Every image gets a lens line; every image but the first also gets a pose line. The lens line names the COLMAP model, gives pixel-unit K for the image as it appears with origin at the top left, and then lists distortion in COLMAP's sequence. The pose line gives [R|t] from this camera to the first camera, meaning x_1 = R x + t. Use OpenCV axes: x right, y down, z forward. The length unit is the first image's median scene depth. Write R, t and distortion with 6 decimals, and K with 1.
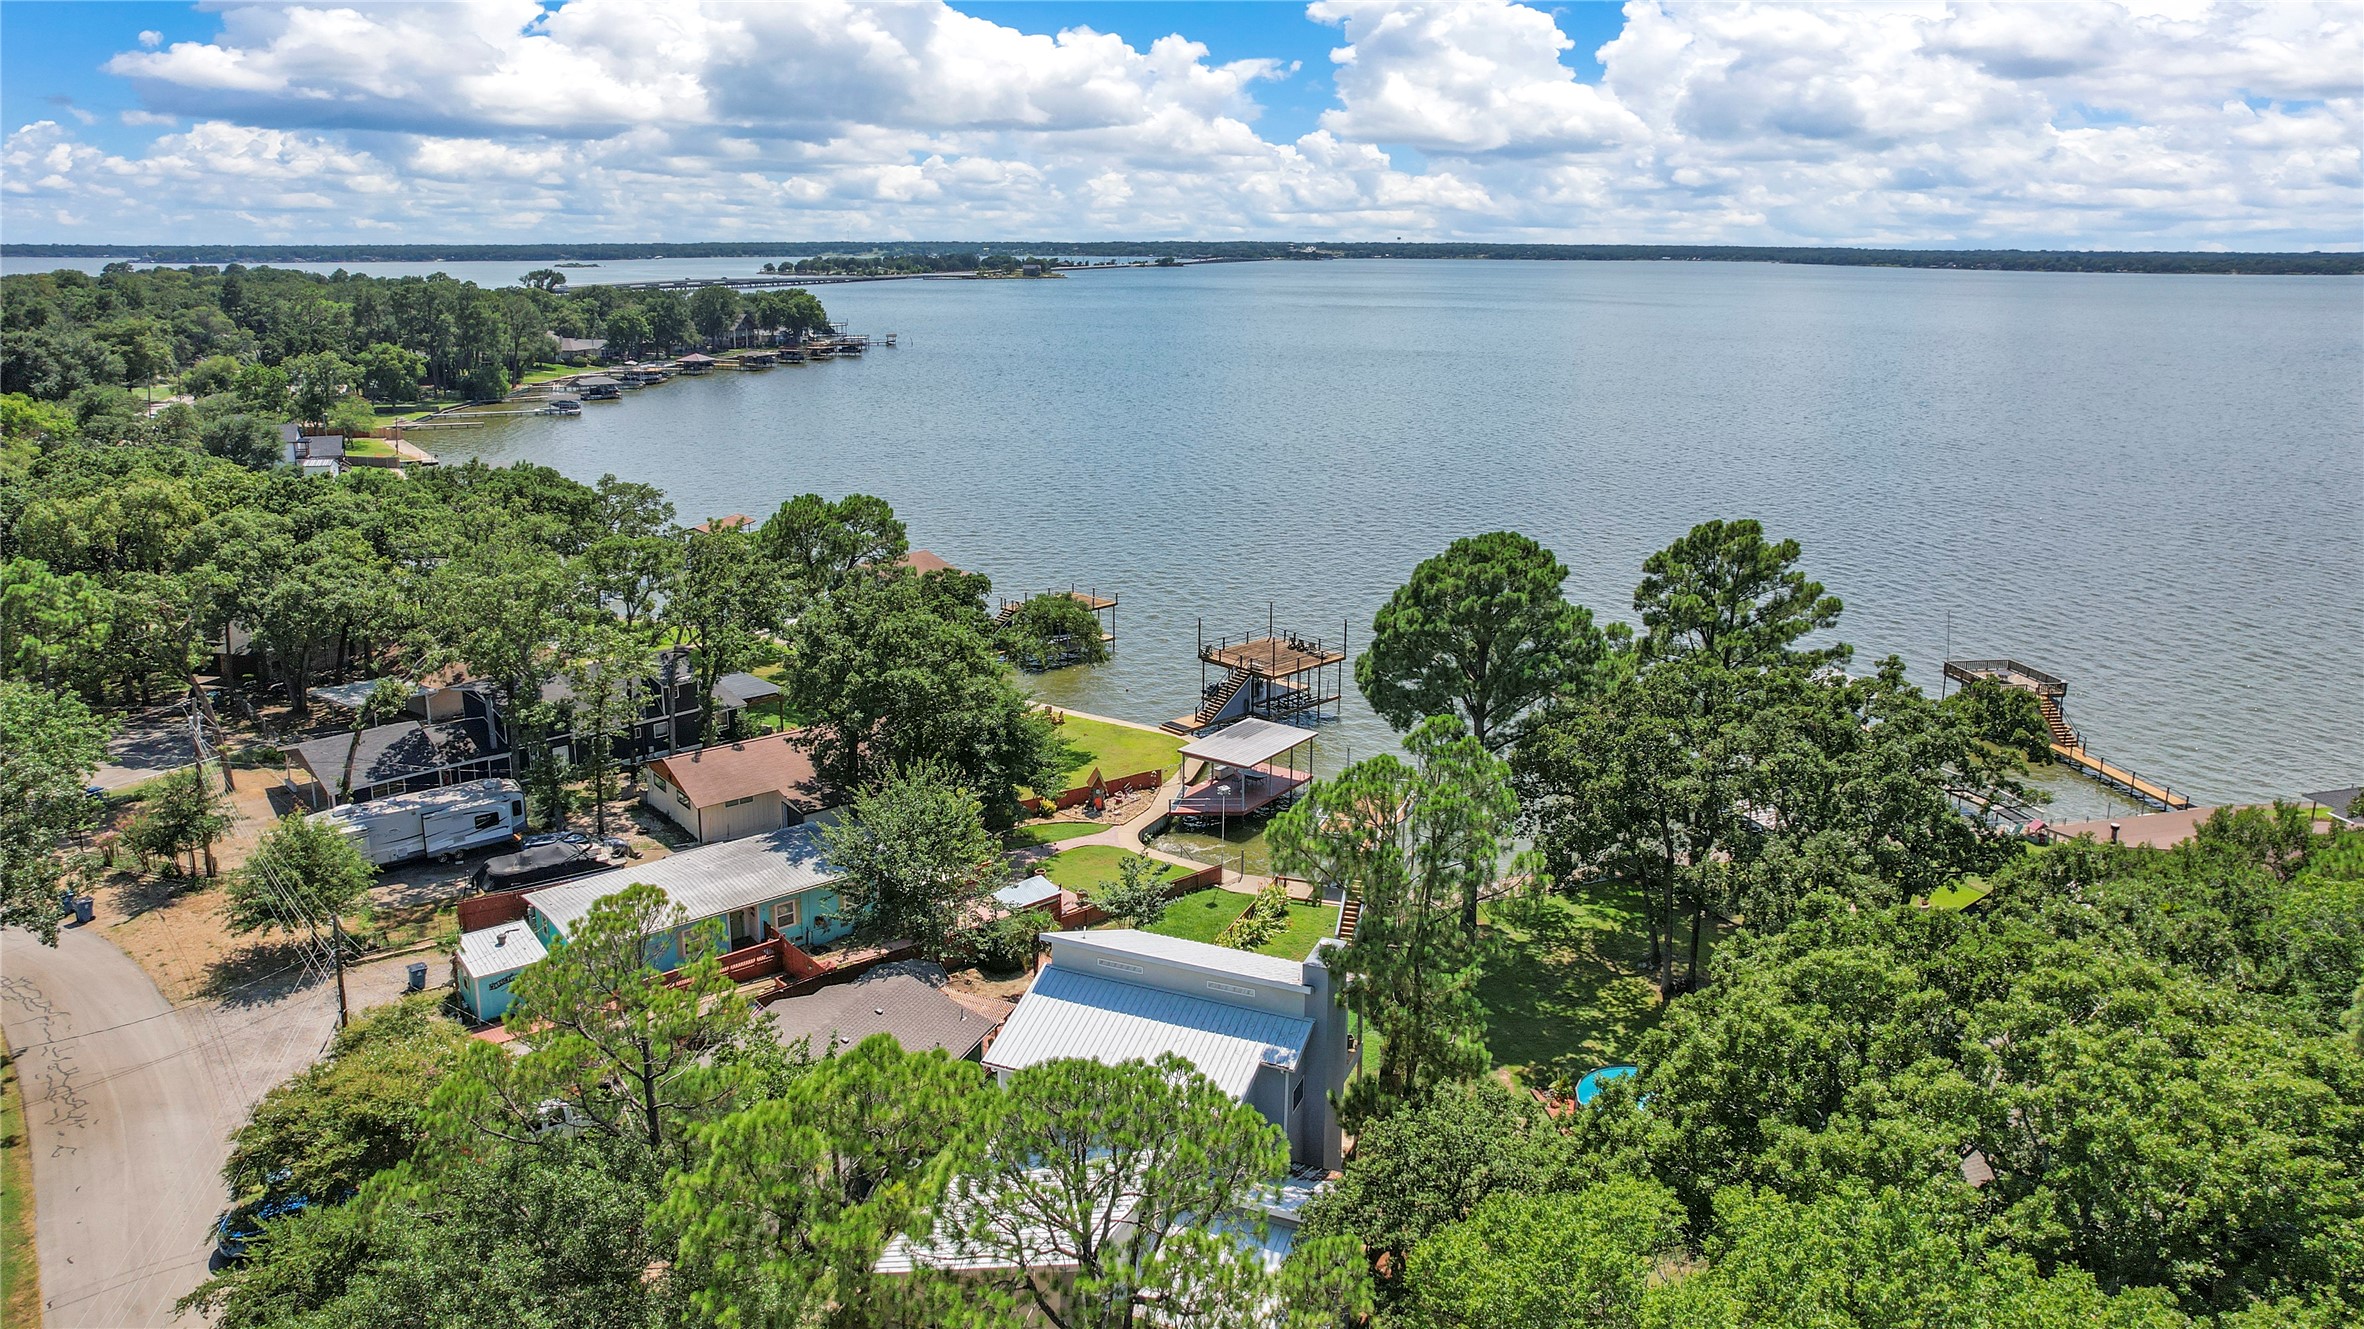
lens RADIAL K [[1488.3, 0, 1182.0], [0, 1488.3, 664.5], [0, 0, 1]] dist [-0.095944, 0.087242]
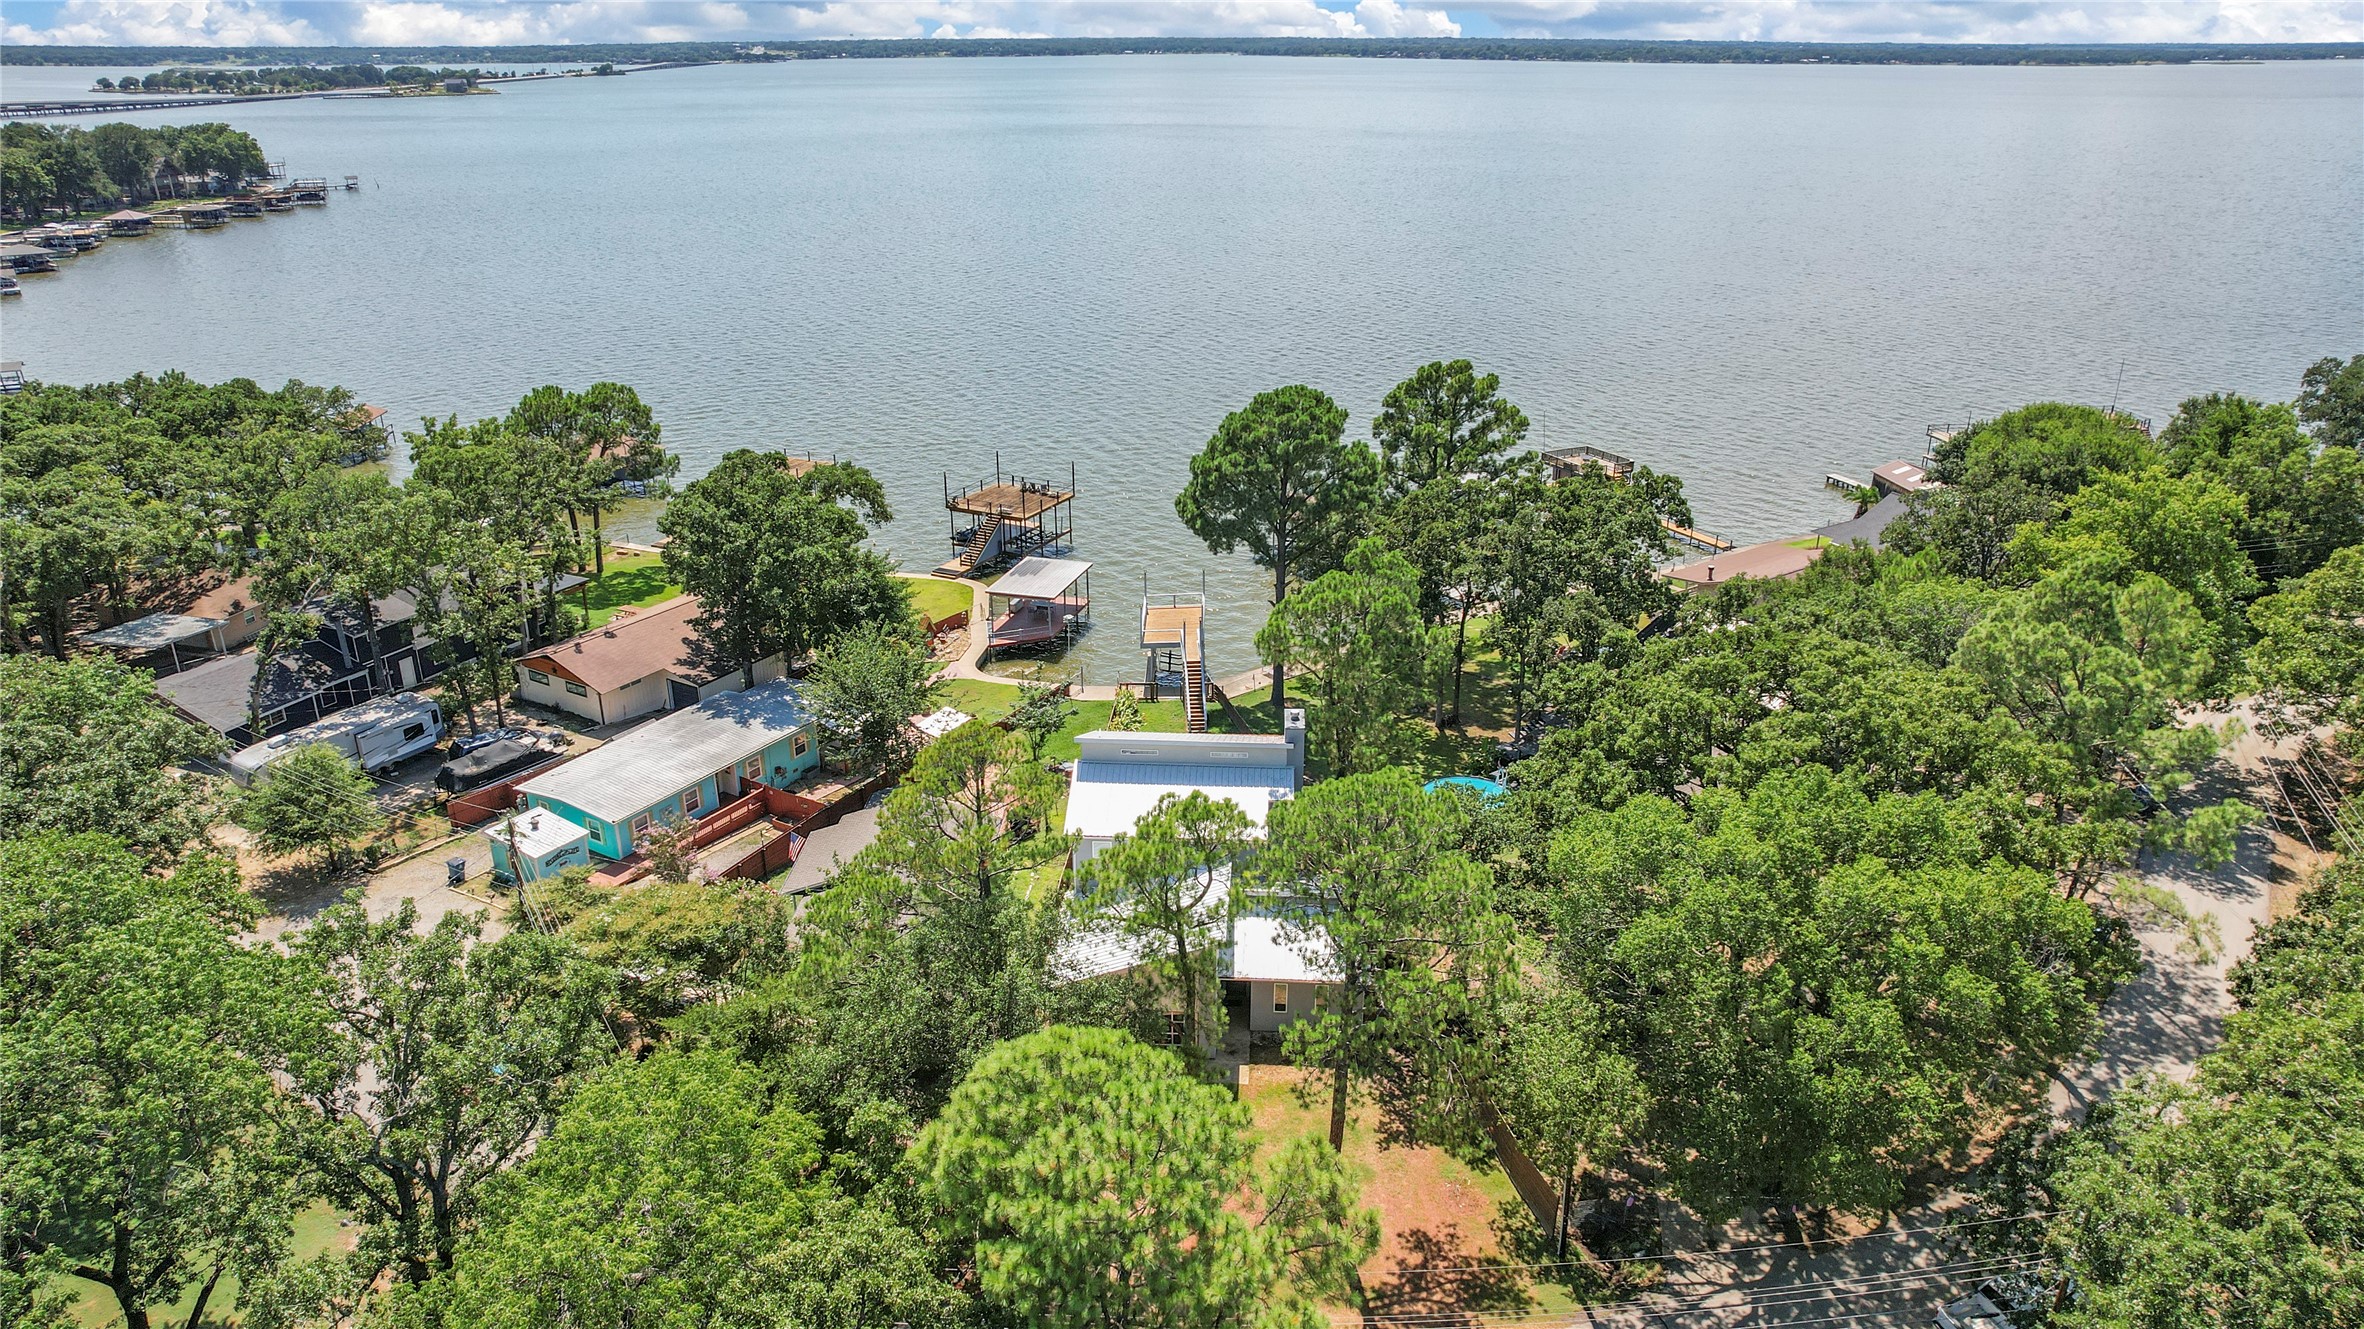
lens RADIAL K [[1488.3, 0, 1182.0], [0, 1488.3, 664.5], [0, 0, 1]] dist [-0.095944, 0.087242]
pose [[0.949905, -0.128086, 0.285085, -0.238983], [0.093835, 0.986961, 0.130776, -0.027425], [-0.298119, -0.097474, 0.949539, -0.169001]]
